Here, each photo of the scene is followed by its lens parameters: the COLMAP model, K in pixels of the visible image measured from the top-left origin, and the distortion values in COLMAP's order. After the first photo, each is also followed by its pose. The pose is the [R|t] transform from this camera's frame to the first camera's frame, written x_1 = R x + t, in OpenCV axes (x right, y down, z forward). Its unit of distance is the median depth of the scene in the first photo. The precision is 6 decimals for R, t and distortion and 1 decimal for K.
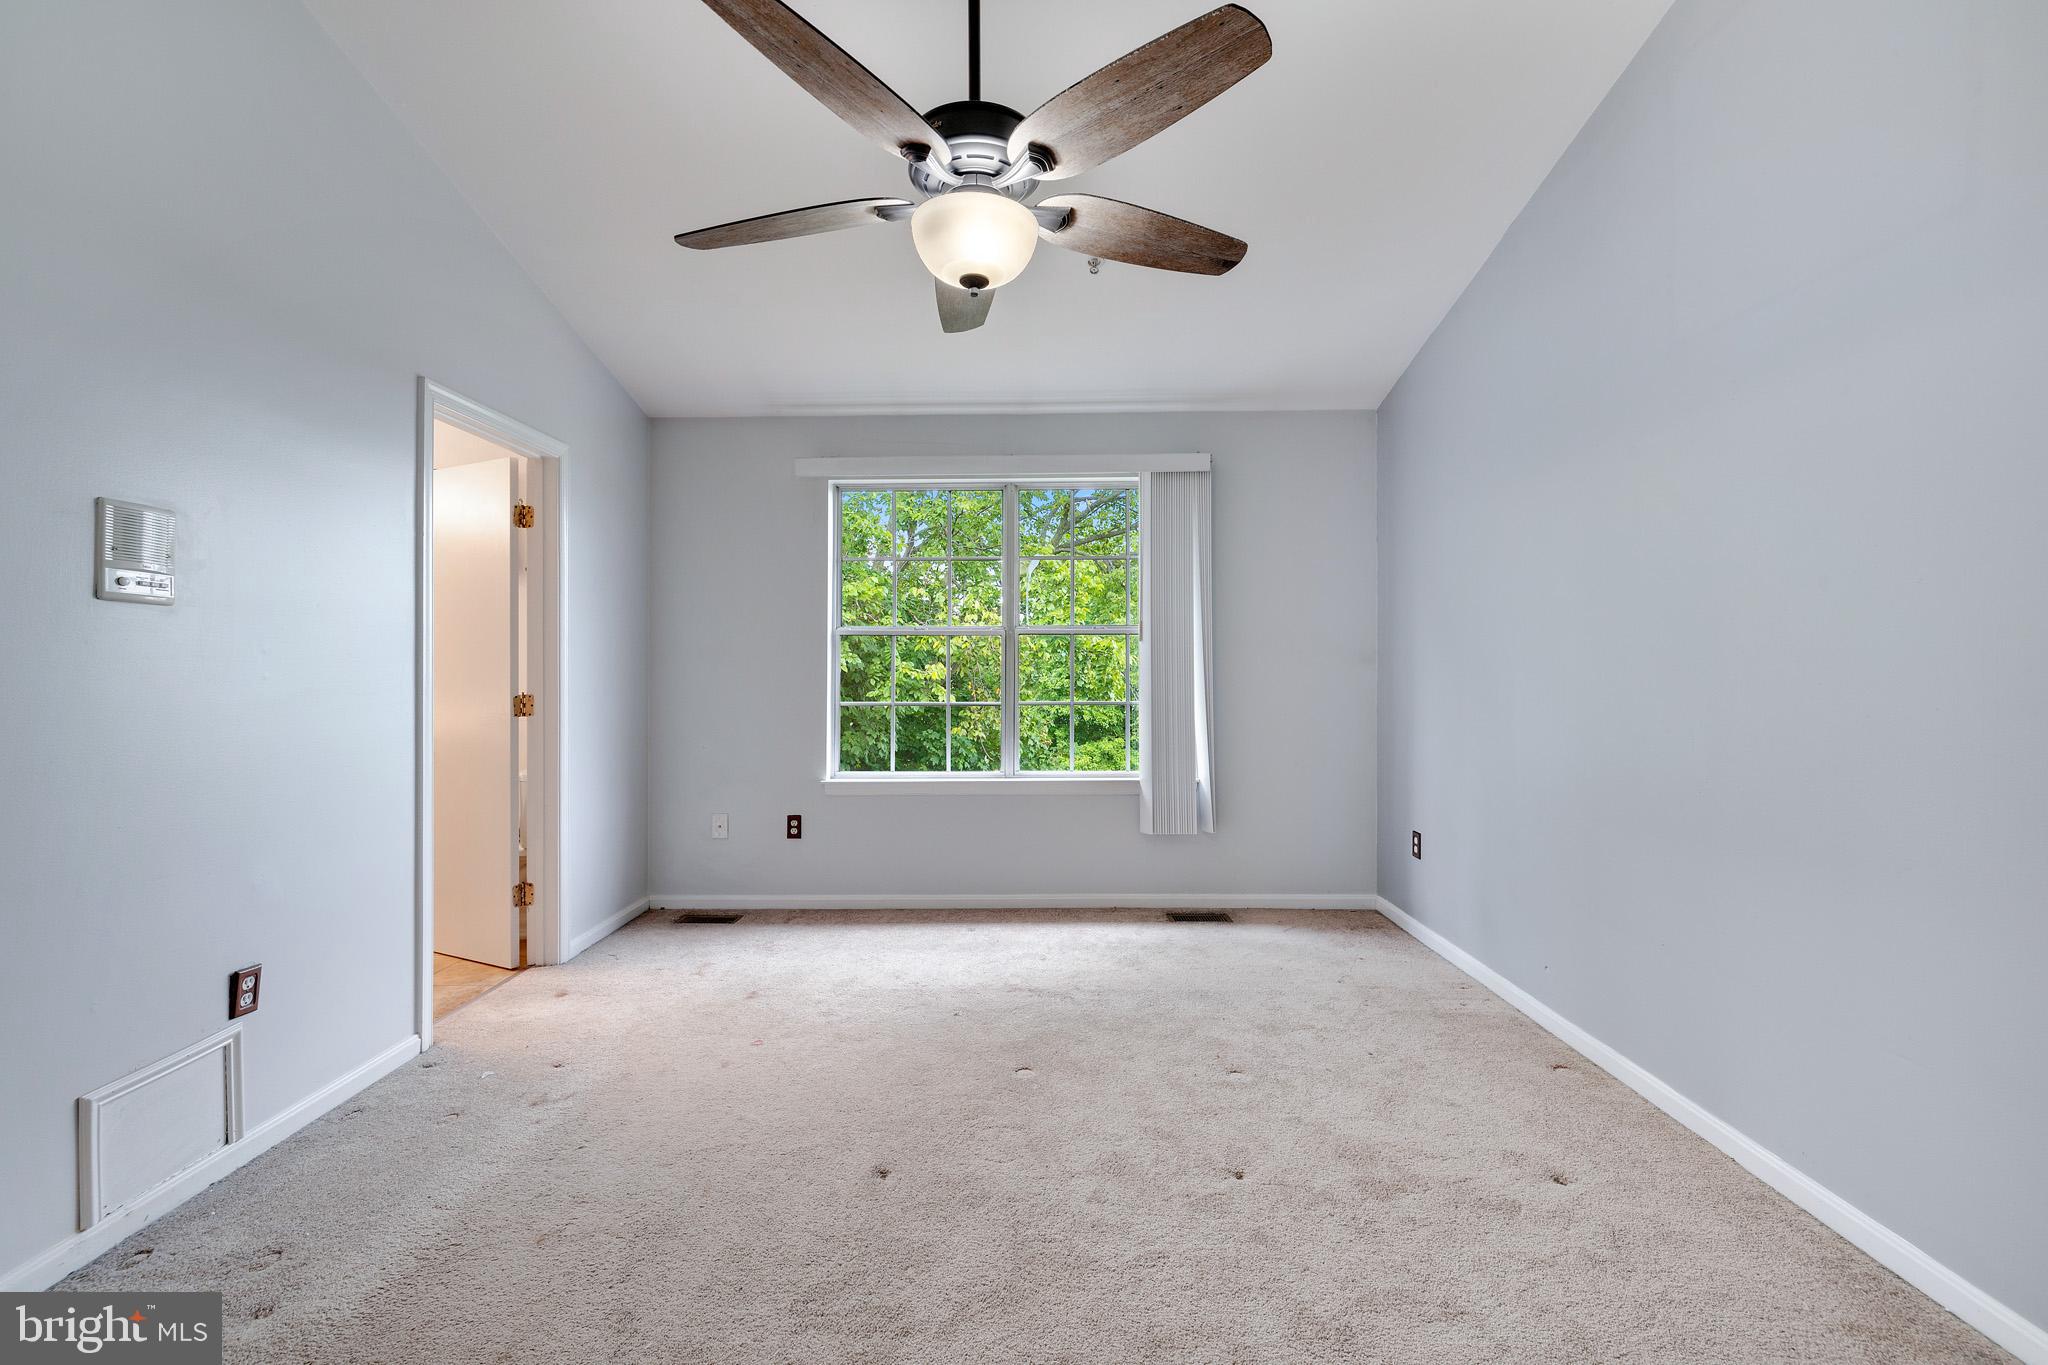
lens RADIAL K [[856.3, 0, 1019.3], [0, 856.3, 668.9], [0, 0, 1]] dist [-0.002475, 0.000322]
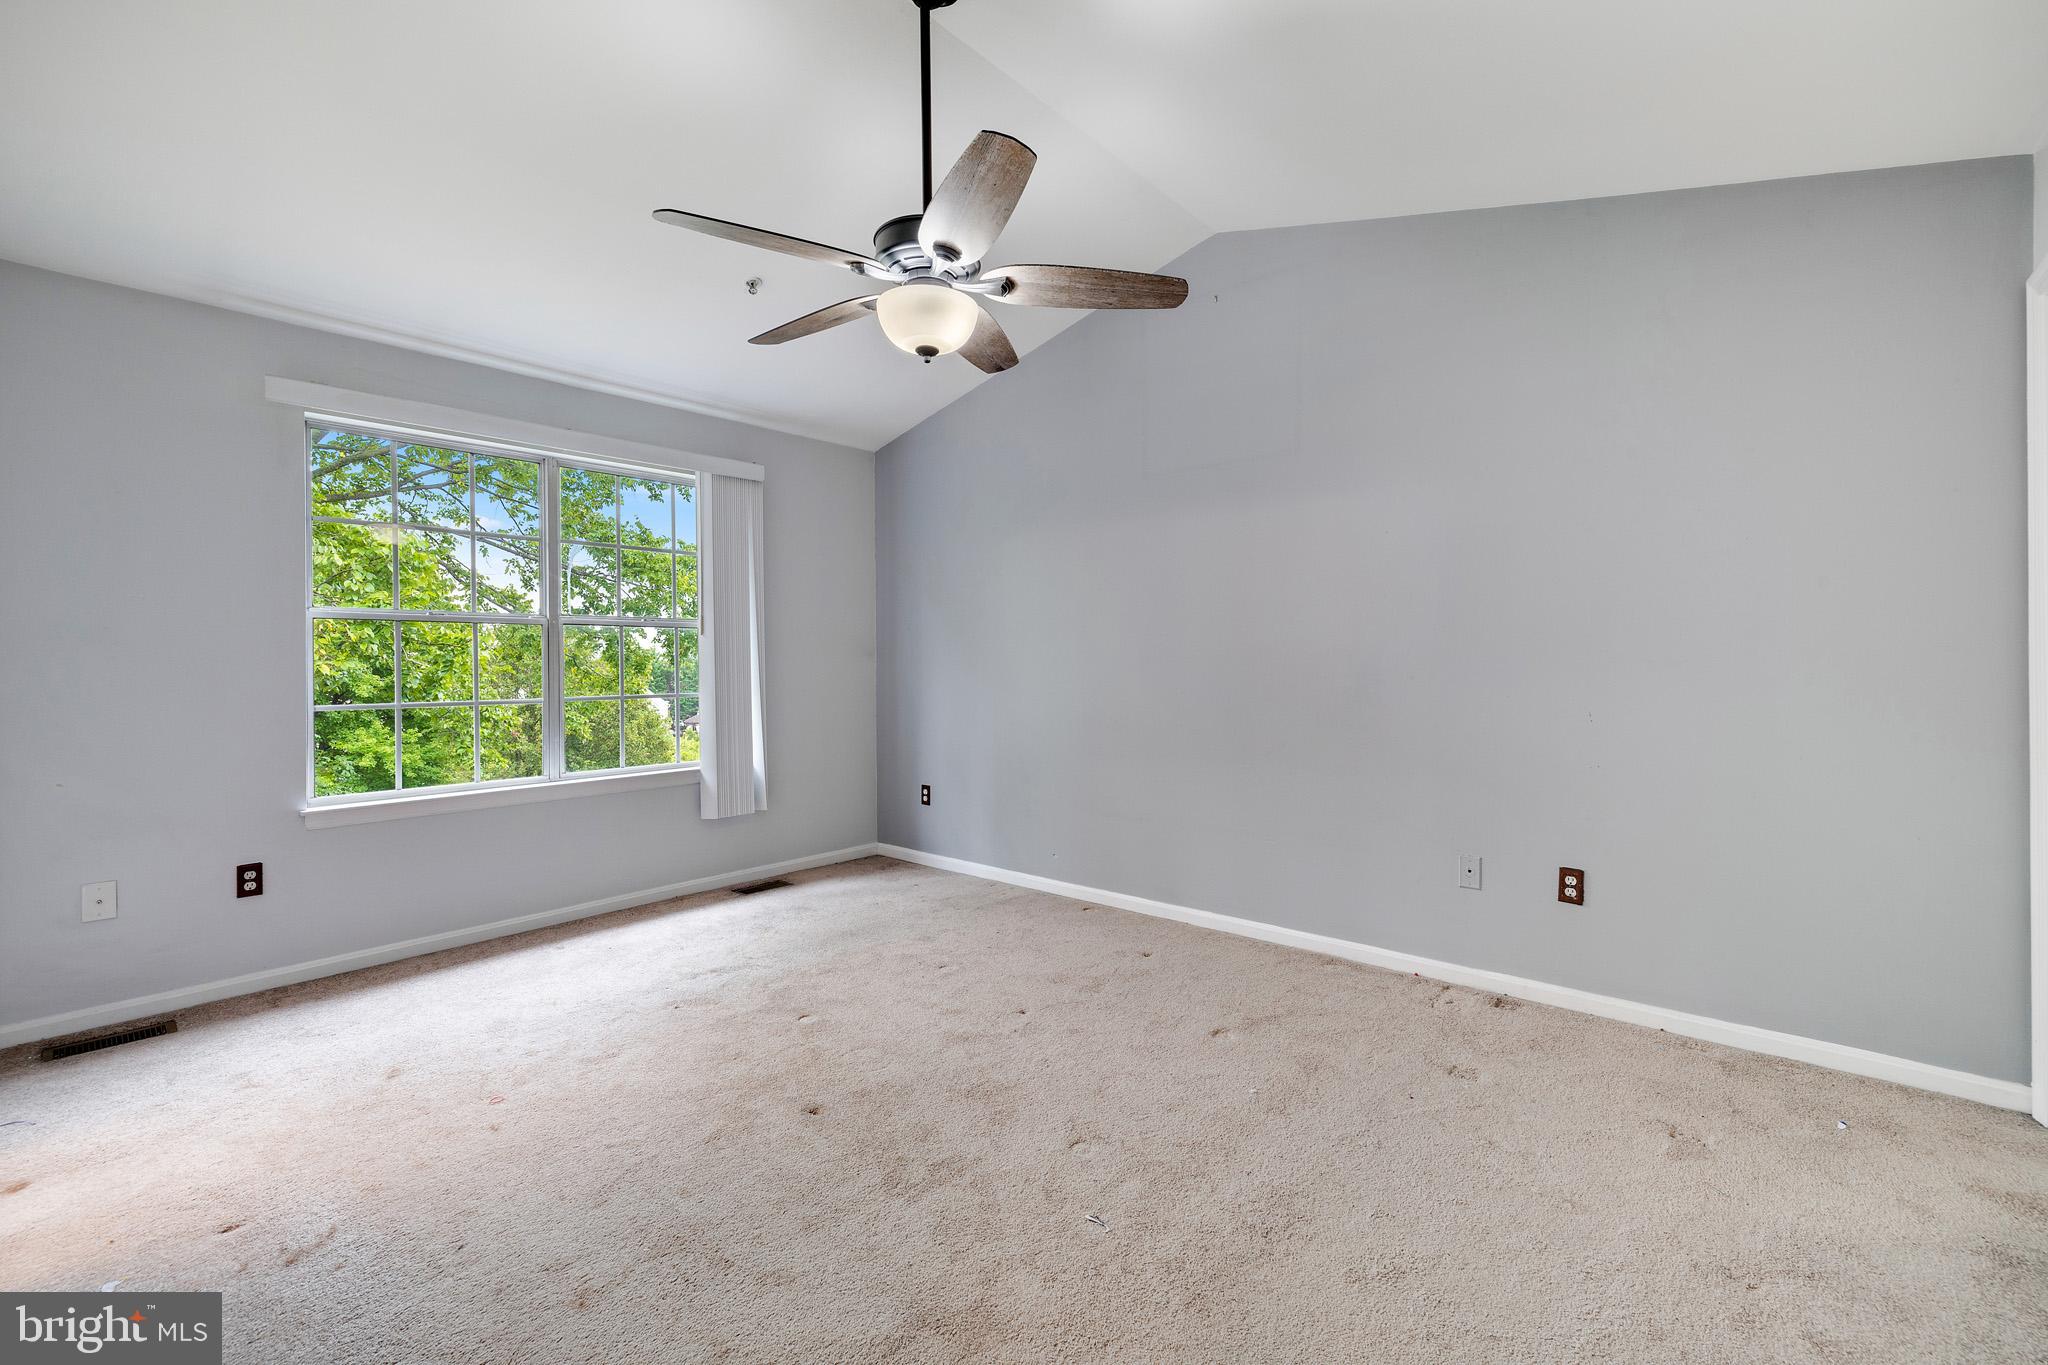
lens RADIAL K [[856.3, 0, 1019.3], [0, 856.3, 668.9], [0, 0, 1]] dist [-0.002475, 0.000322]
pose [[0.648829, -0.007900, 0.760893, -0.465085], [0.003736, 0.999967, 0.007196, 0.003048], [-0.760925, -0.001826, 0.648837, 0.040655]]
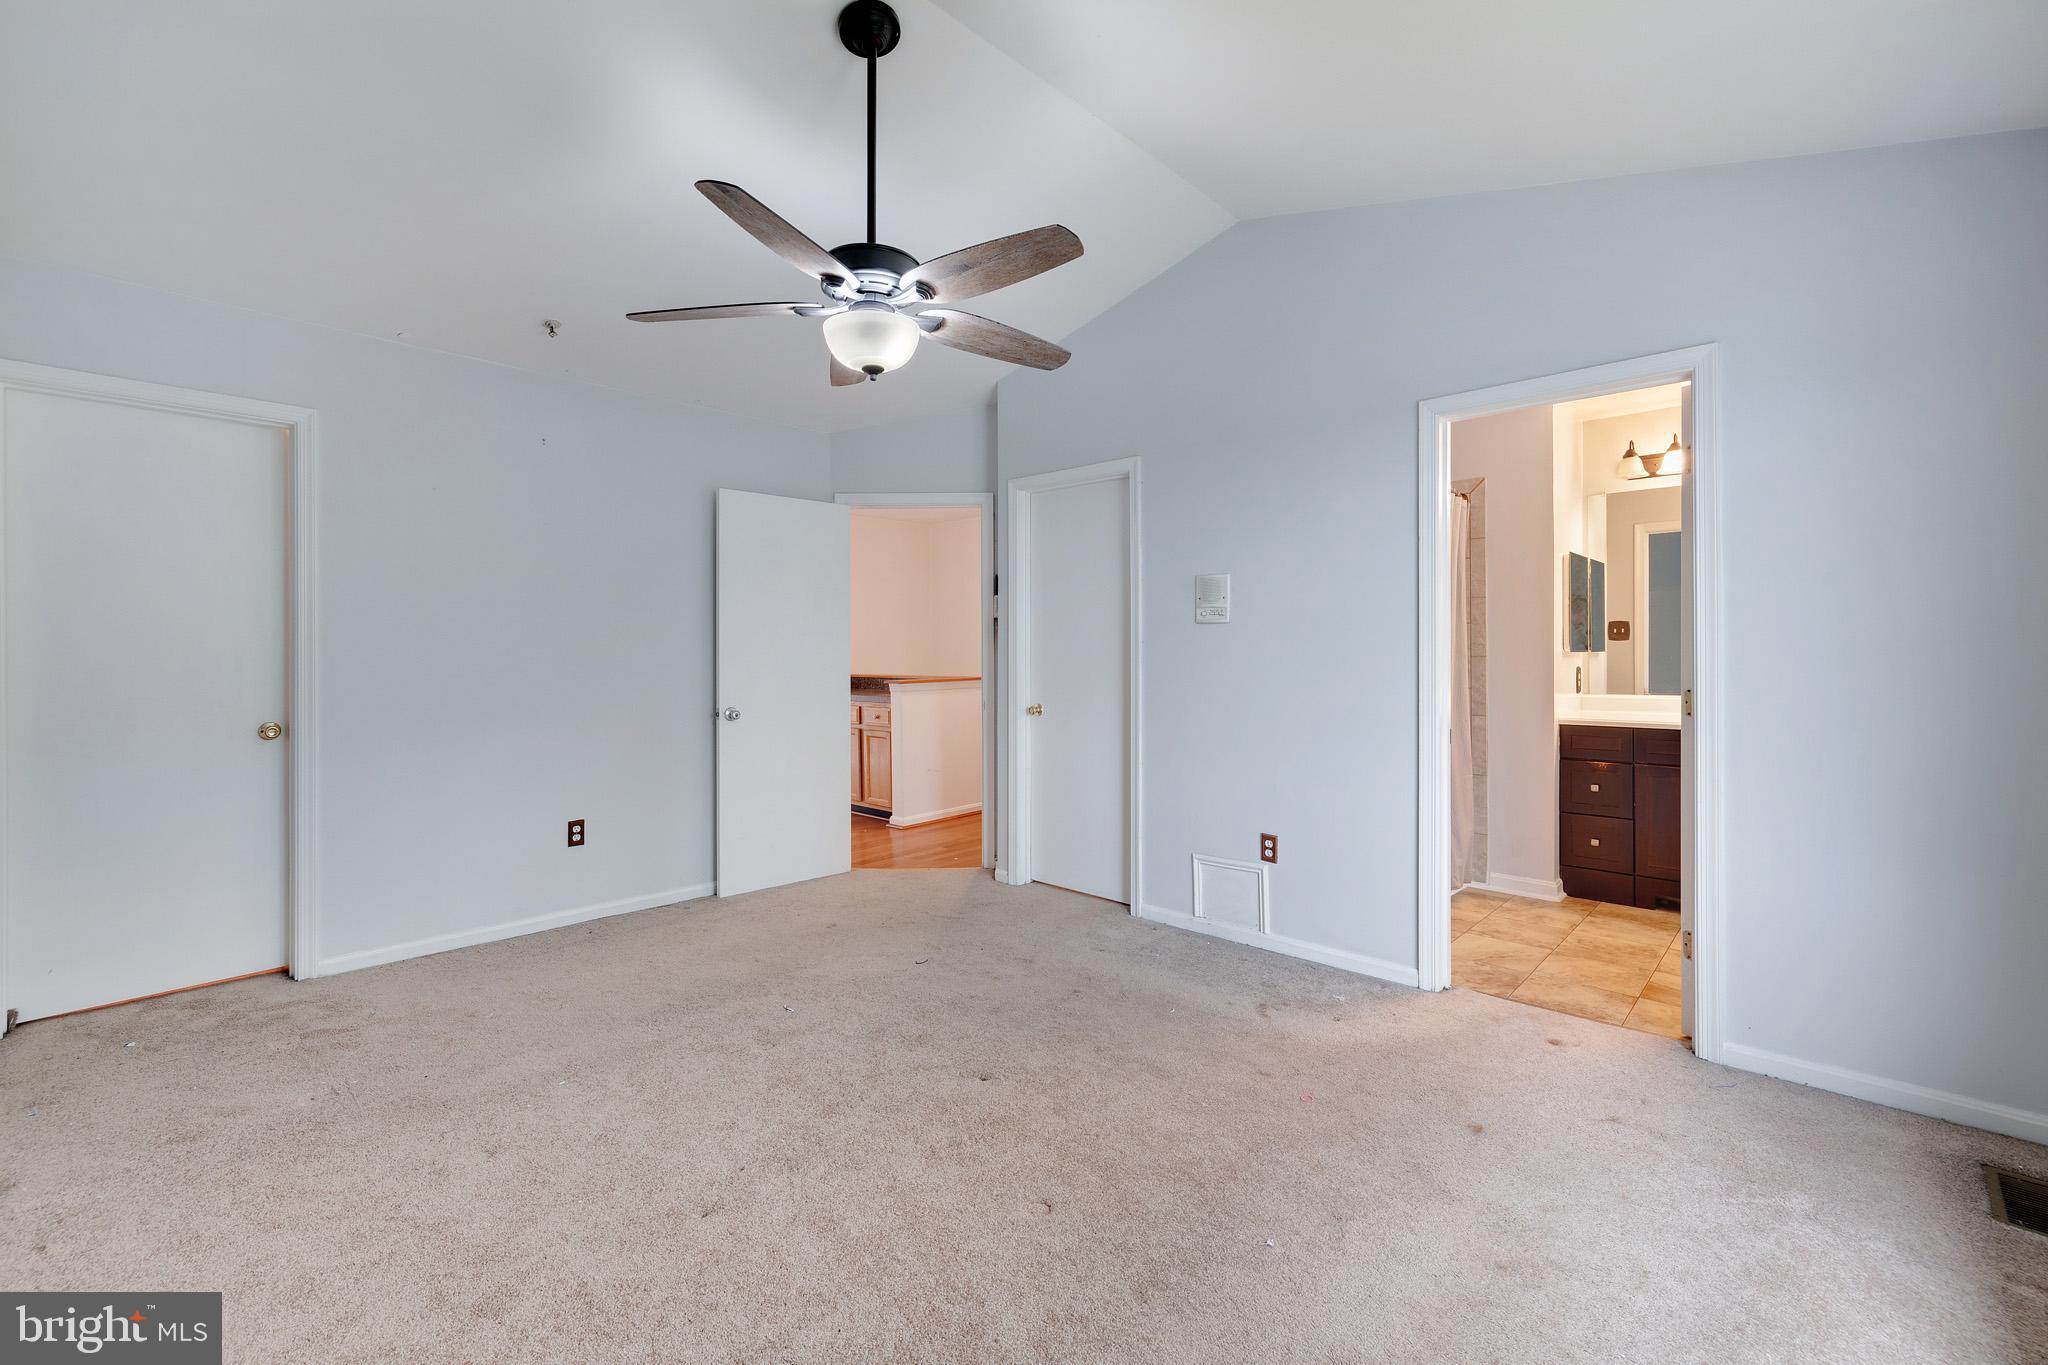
lens RADIAL K [[856.3, 0, 1019.3], [0, 856.3, 668.9], [0, 0, 1]] dist [-0.002475, 0.000322]
pose [[-0.673195, 0.019410, -0.739210, 0.388544], [0.004100, 0.999738, 0.022517, -0.010186], [0.739453, 0.012127, -0.673099, 1.029147]]
